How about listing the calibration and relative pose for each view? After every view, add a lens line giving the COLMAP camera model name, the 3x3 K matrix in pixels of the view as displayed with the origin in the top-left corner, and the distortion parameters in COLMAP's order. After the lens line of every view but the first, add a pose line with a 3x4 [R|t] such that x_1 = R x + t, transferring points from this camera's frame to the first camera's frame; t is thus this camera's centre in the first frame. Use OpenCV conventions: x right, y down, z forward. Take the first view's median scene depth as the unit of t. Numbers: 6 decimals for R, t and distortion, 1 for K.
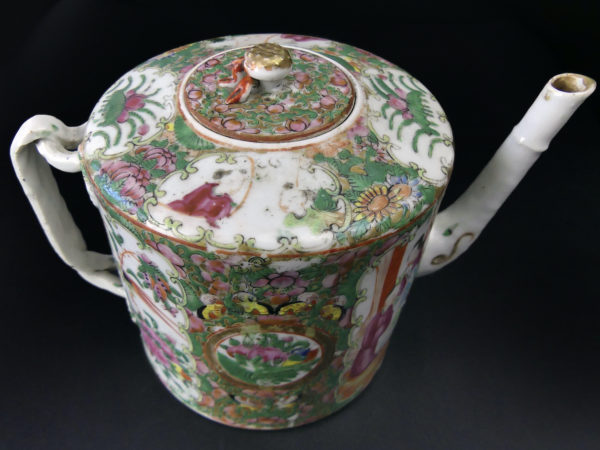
lens RADIAL K [[501.7, 0, 263.2], [0, 501.7, 226.5], [0, 0, 1]] dist [-0.008527, -0.004512]
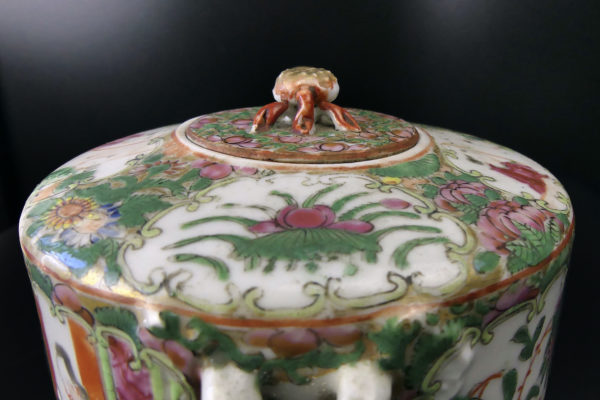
lens RADIAL K [[502.2, 0, 319.7], [0, 502.2, 191.7], [0, 0, 1]] dist [-0.019021, -0.001551]
pose [[-0.029001, -0.341230, 0.939532, -0.807095], [0.715511, 0.649258, 0.257891, -0.433669], [-0.698000, 0.679725, 0.225324, 0.982881]]
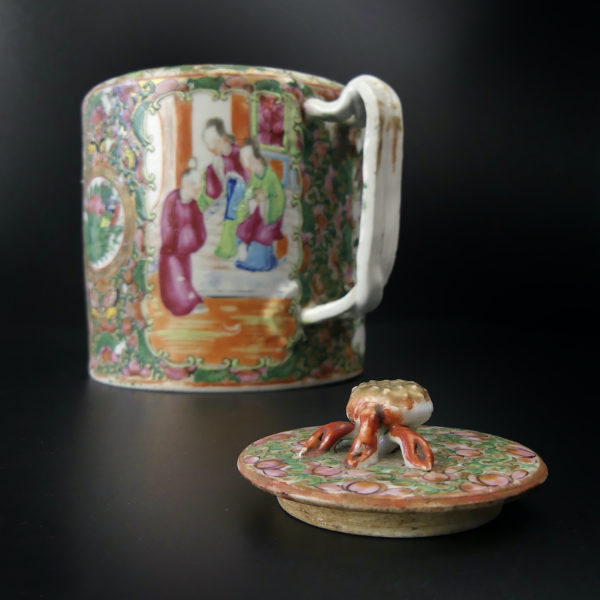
lens RADIAL K [[678.4, 0, 280.8], [0, 678.4, 308.2], [0, 0, 1]] dist [-0.020985, -0.003665]
pose [[-0.686008, -0.037139, 0.726645, -1.618296], [0.516768, 0.678169, 0.522530, -0.844487], [-0.512194, 0.733967, -0.446037, 2.448616]]
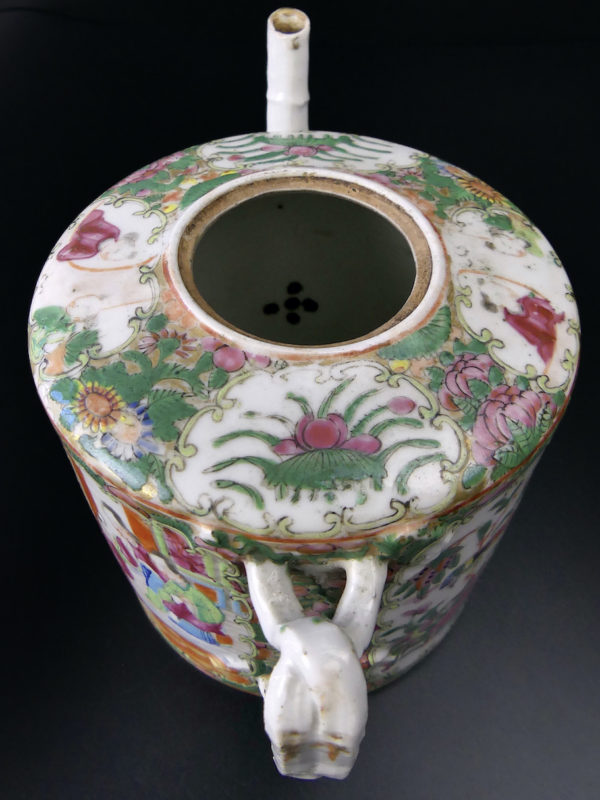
lens RADIAL K [[727.6, 0, 286.4], [0, 727.6, 369.7], [0, 0, 1]] dist [-0.004377, -0.001968]
pose [[-0.037082, -0.781056, 0.623359, -0.798956], [0.717860, 0.413136, 0.560354, -0.859817], [-0.695200, 0.468263, 0.545369, 0.632908]]
